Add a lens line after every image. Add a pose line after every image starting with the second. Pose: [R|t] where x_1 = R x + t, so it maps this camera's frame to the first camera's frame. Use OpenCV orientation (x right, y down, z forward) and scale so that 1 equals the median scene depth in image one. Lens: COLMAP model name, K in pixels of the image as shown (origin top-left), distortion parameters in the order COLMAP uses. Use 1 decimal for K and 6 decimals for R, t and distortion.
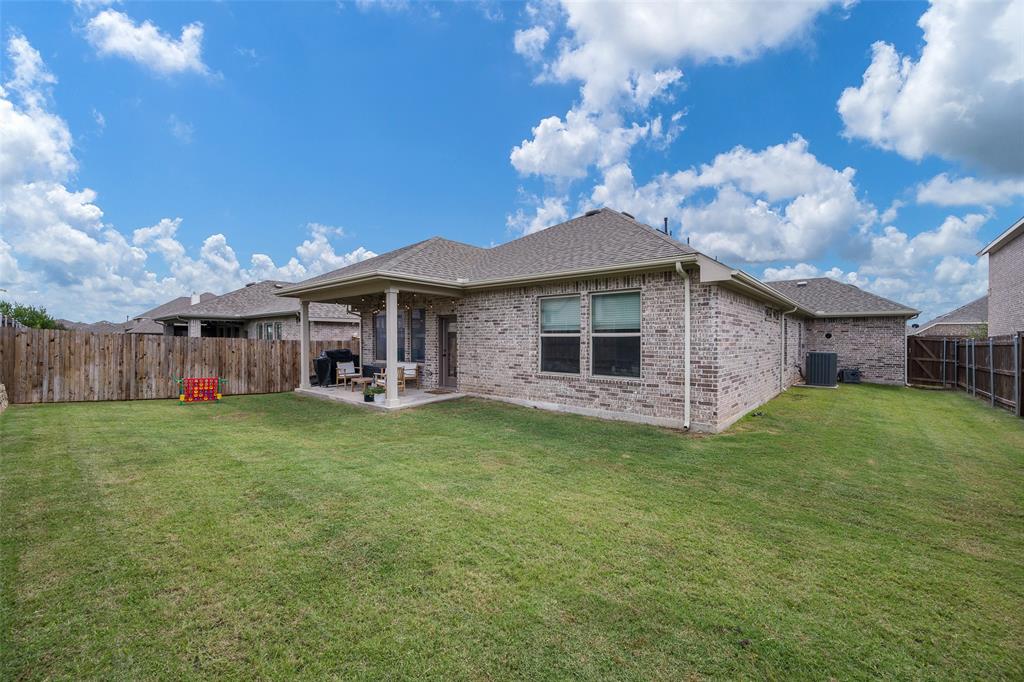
lens RADIAL K [[410.5, 0, 512.4], [0, 410.5, 336.4], [0, 0, 1]] dist [-0.009872, -0.000055]
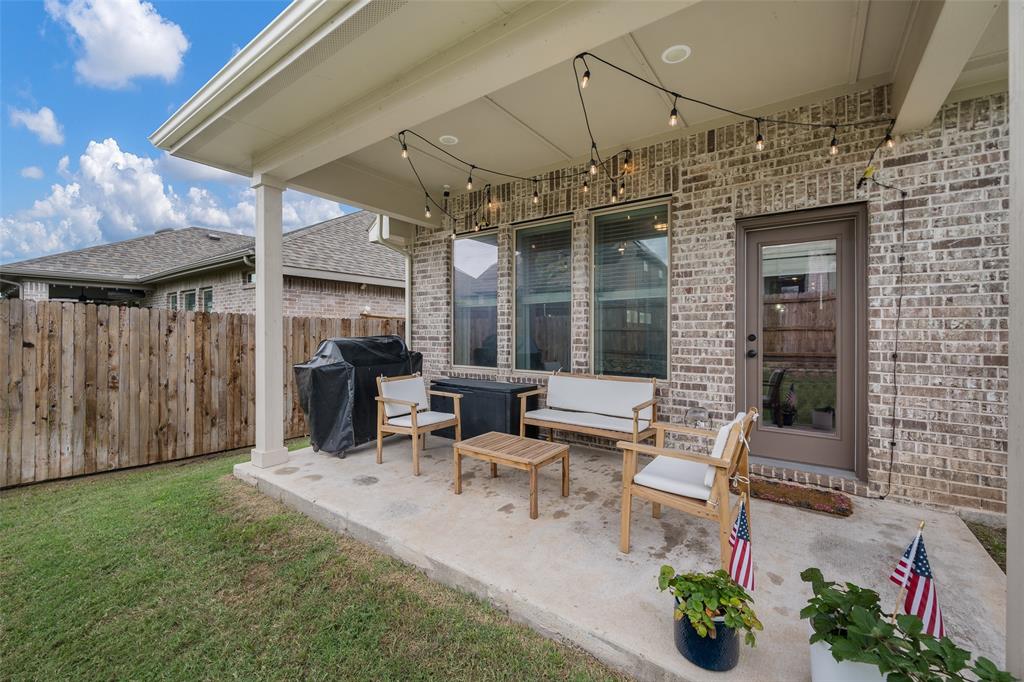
lens RADIAL K [[419.0, 0, 507.2], [0, 419.0, 326.0], [0, 0, 1]] dist [0.000120, -0.000038]
pose [[0.997370, -0.001420, 0.072463, -0.317097], [0.001511, 0.999998, -0.001210, 0.022082], [-0.072461, 0.001317, 0.997370, 0.607973]]
